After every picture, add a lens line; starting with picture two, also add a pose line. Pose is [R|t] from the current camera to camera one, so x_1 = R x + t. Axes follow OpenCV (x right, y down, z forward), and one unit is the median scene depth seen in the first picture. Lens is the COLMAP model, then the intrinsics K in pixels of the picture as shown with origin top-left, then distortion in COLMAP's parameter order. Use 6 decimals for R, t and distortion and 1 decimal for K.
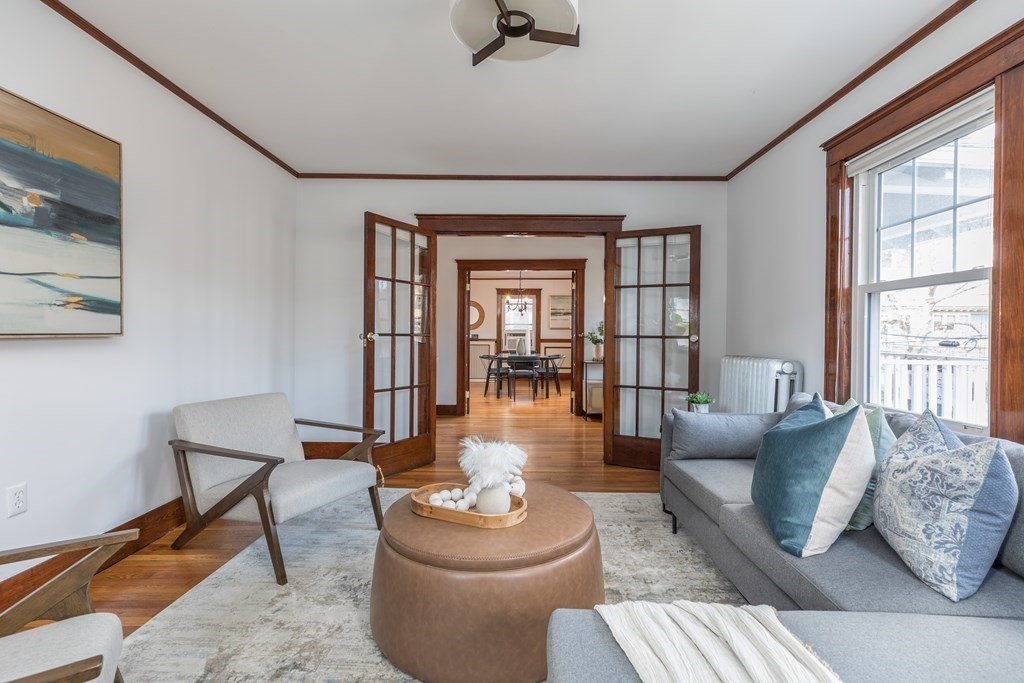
lens RADIAL K [[471.3, 0, 514.6], [0, 471.3, 342.7], [0, 0, 1]] dist [-0.000018, 0.000000]
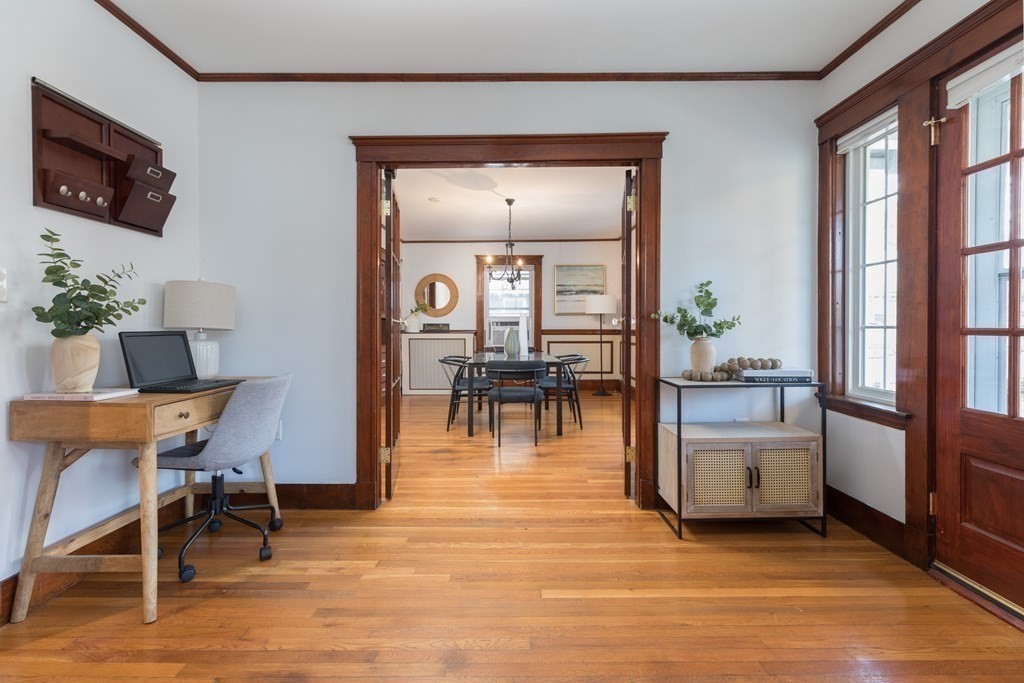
lens RADIAL K [[471.3, 0, 510.7], [0, 471.3, 337.0], [0, 0, 1]] dist [-0.000018, 0.000000]
pose [[0.999956, -0.004004, 0.008509, 0.006182], [0.003986, 0.999990, 0.002110, 0.001012], [-0.008518, -0.002076, 0.999962, 0.350980]]
